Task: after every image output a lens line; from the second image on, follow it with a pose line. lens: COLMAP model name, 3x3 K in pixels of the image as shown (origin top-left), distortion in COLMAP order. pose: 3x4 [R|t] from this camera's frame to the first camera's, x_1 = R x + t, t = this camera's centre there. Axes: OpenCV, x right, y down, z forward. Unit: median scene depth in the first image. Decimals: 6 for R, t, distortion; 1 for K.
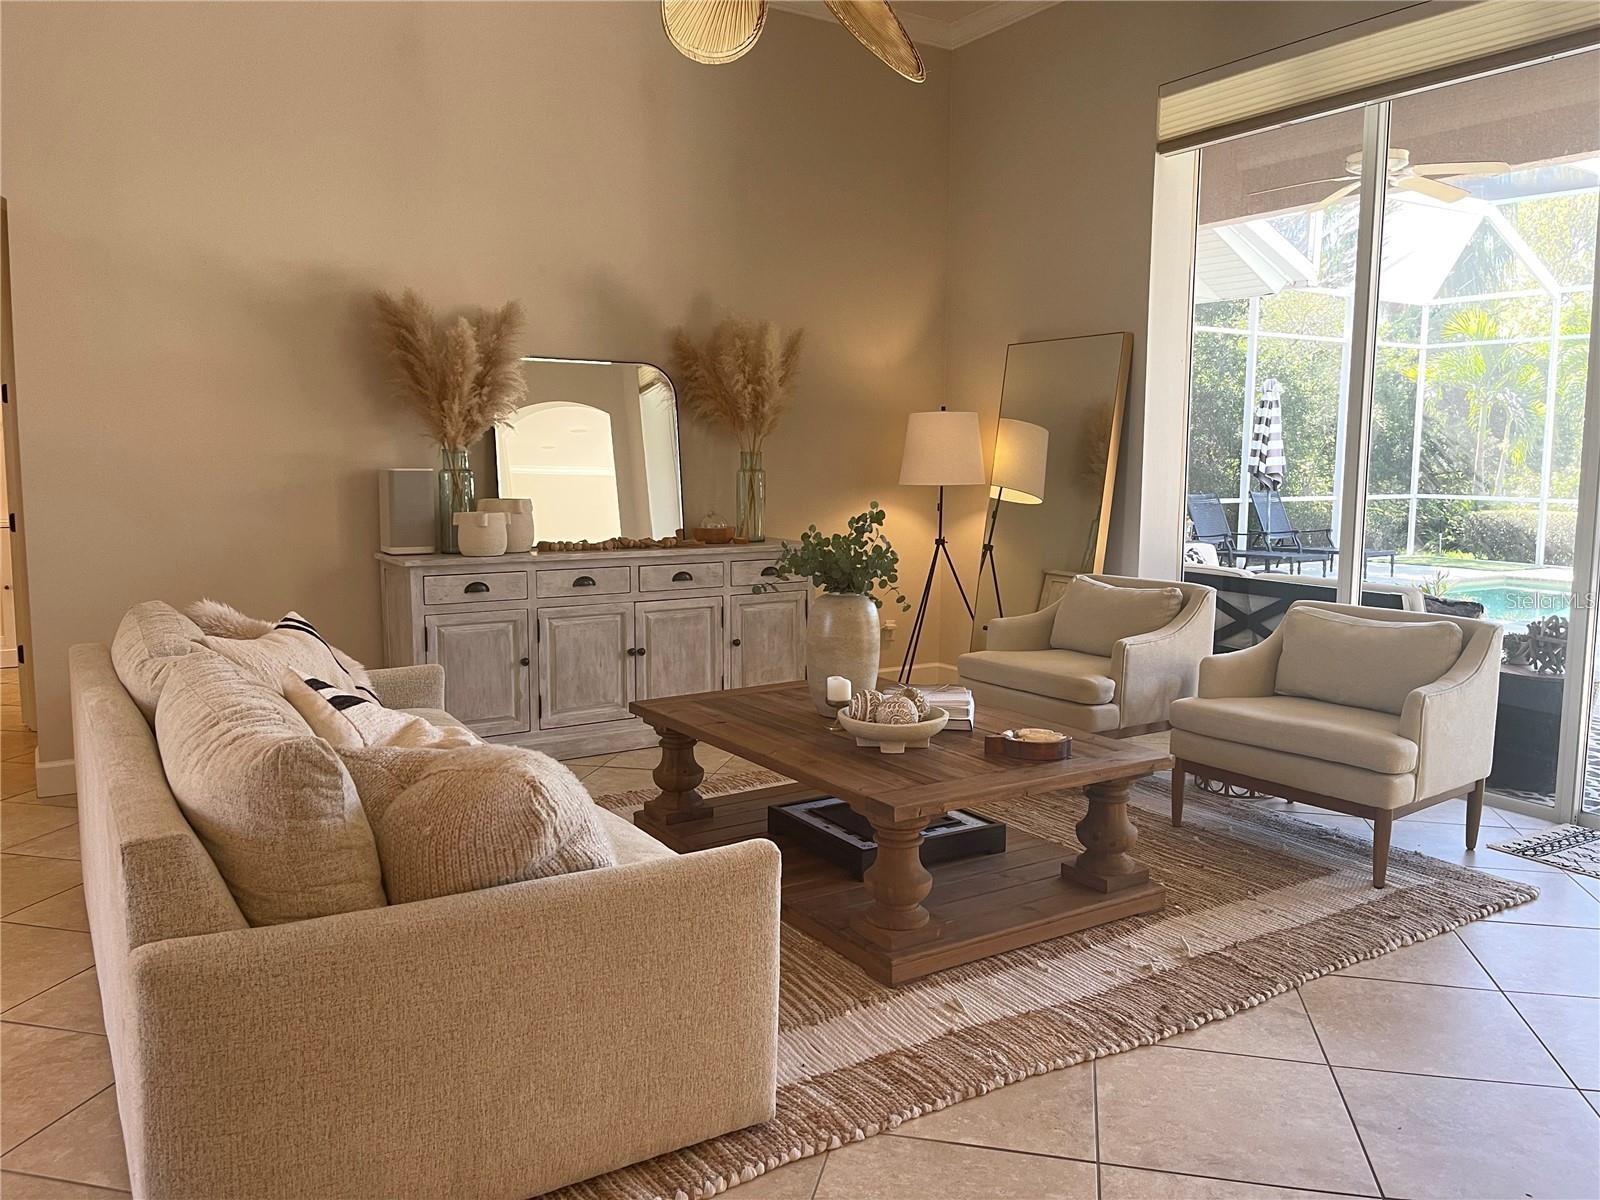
lens RADIAL K [[1199.1, 0, 800.6], [0, 1199.1, 598.7], [0, 0, 1]] dist [0.036085, -0.005104]
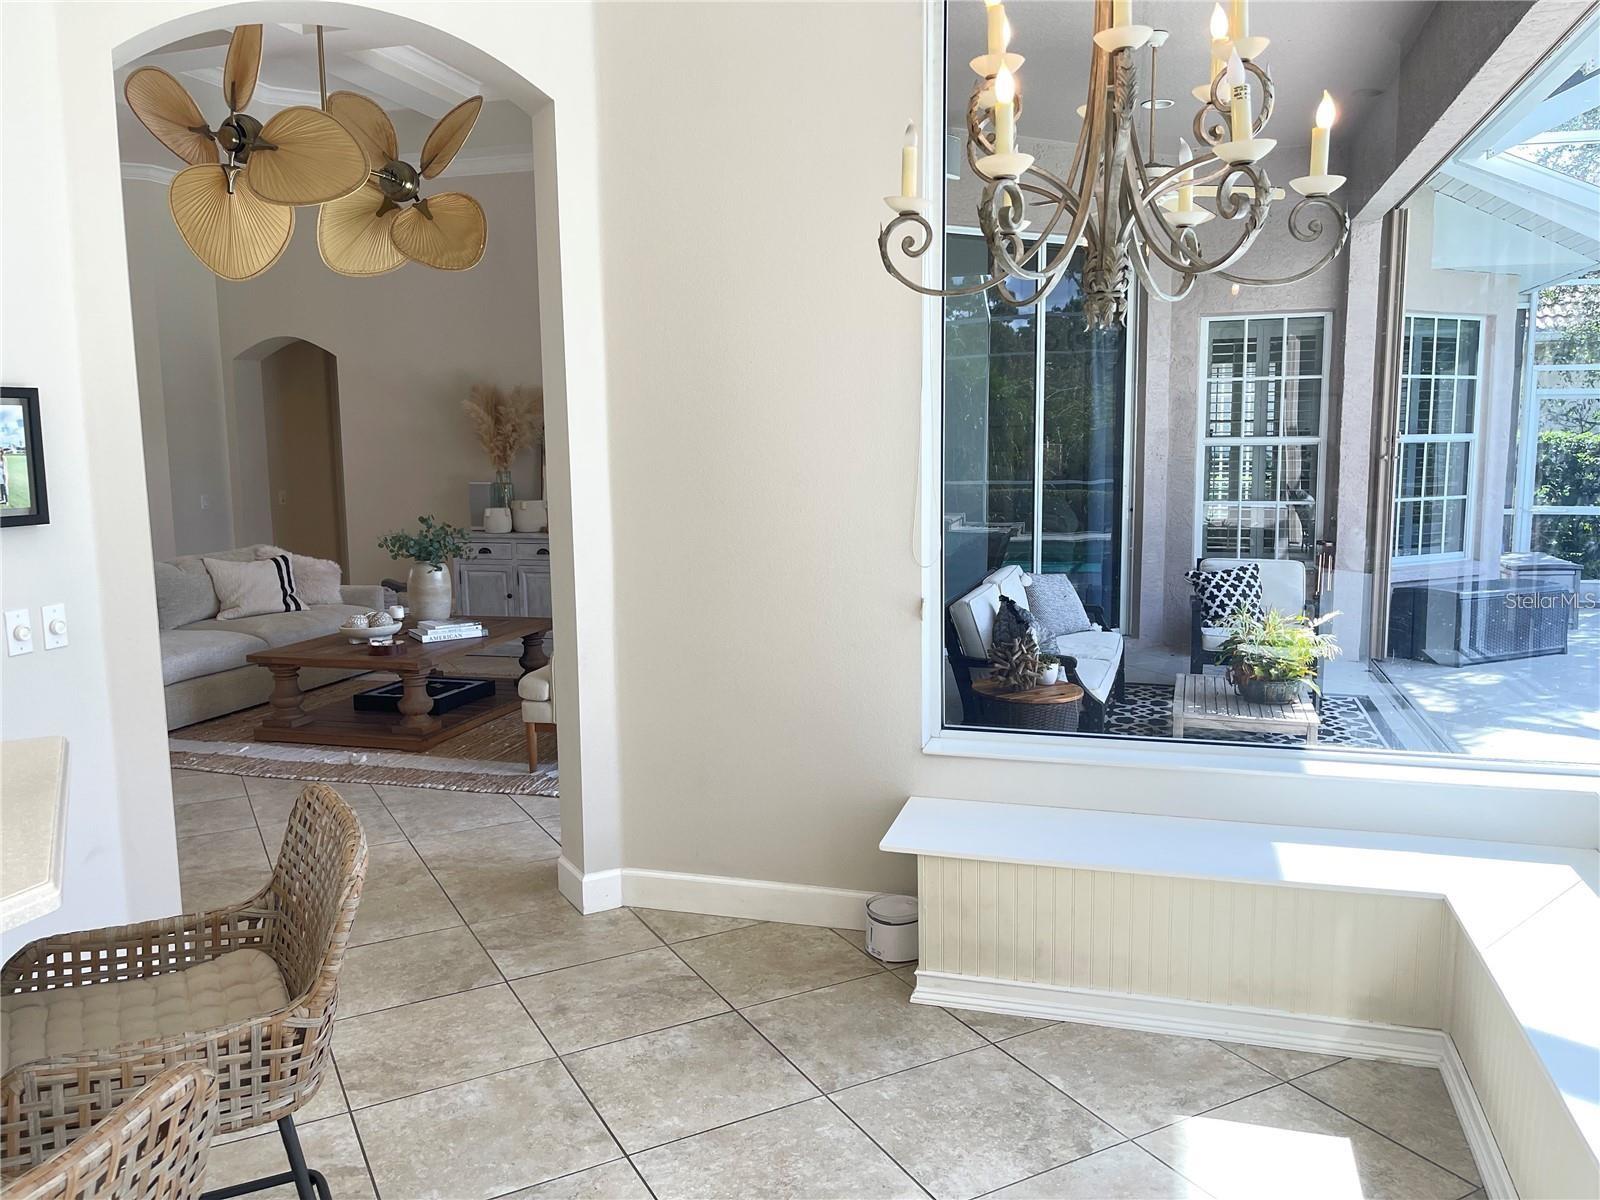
lens RADIAL K [[1199.1, 0, 798.1], [0, 1199.1, 592.4], [0, 0, 1]] dist [0.036085, -0.005104]
pose [[0.661693, 0.083171, -0.745148, 1.288101], [-0.073303, 0.996243, 0.046103, -0.060318], [0.746183, 0.024116, 0.665304, 0.166838]]
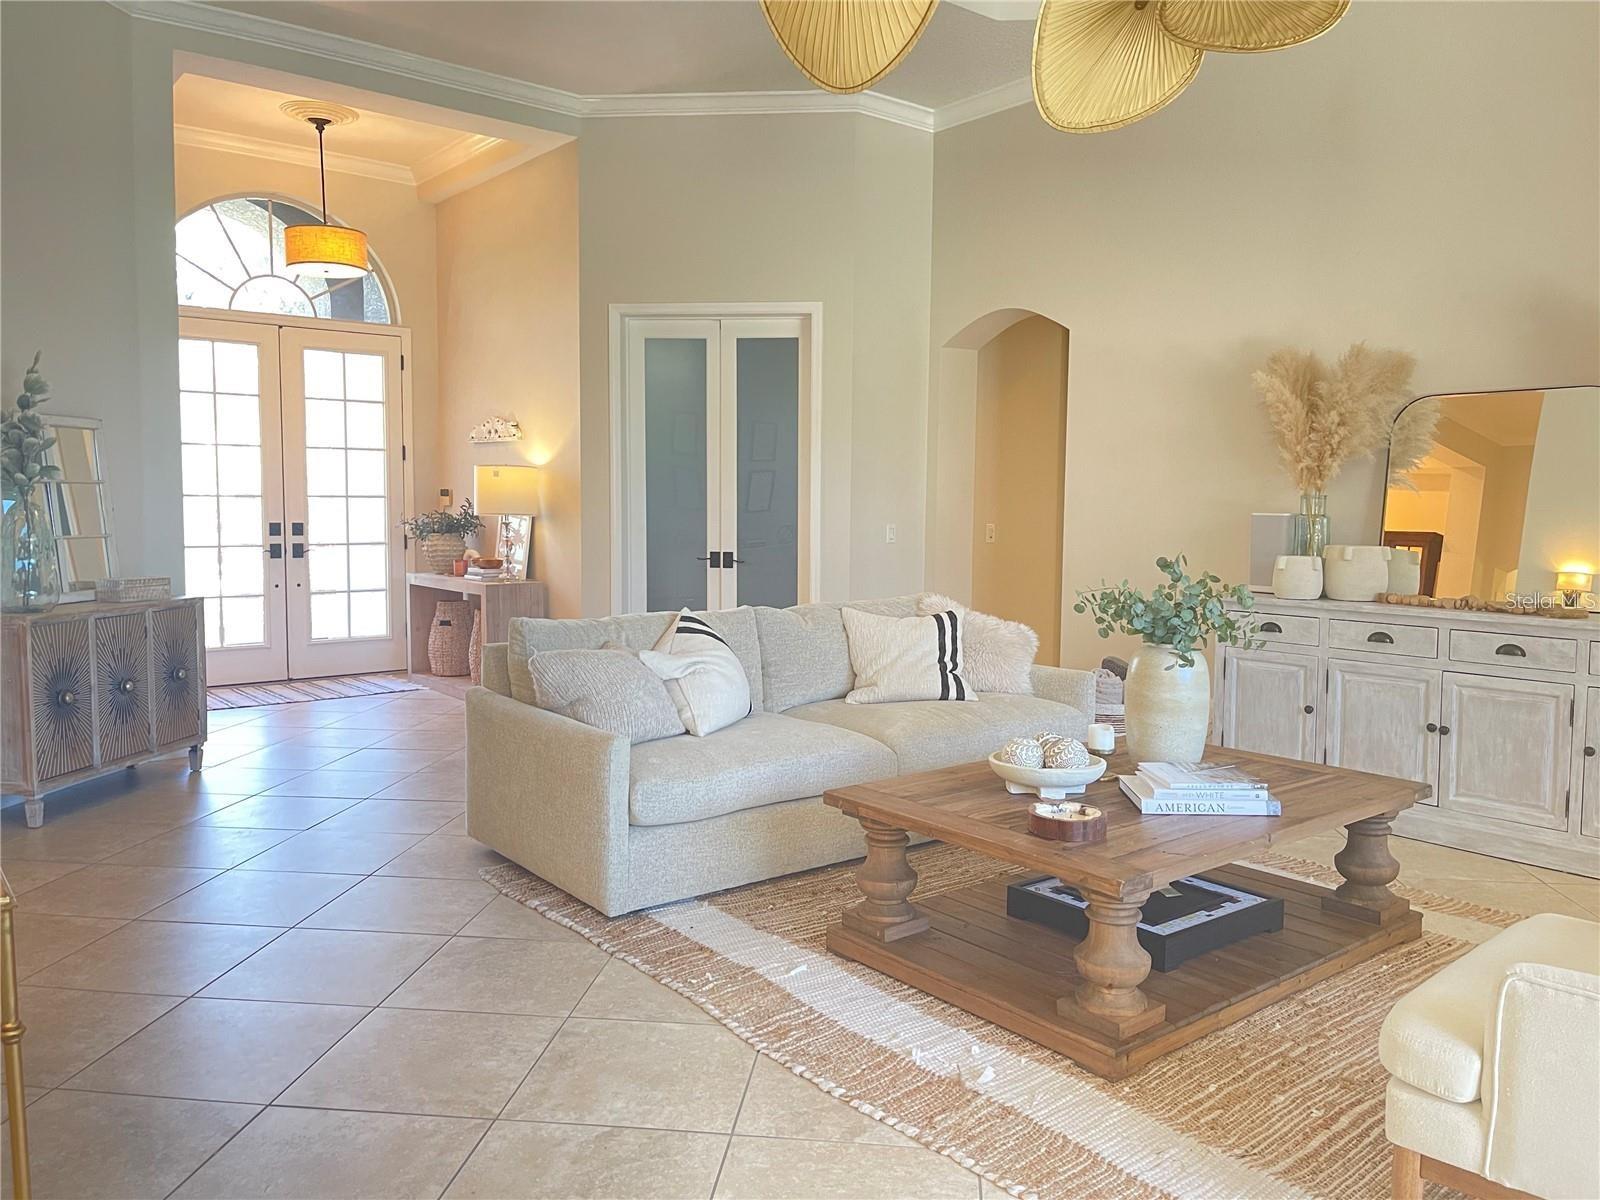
lens RADIAL K [[1199.1, 0, 800.9], [0, 1199.1, 599.2], [0, 0, 1]] dist [0.036085, -0.005104]
pose [[0.114266, 0.078745, -0.990324, 0.677728], [-0.125745, 0.989983, 0.064209, -0.046838], [0.985460, 0.117191, 0.123023, 0.451324]]
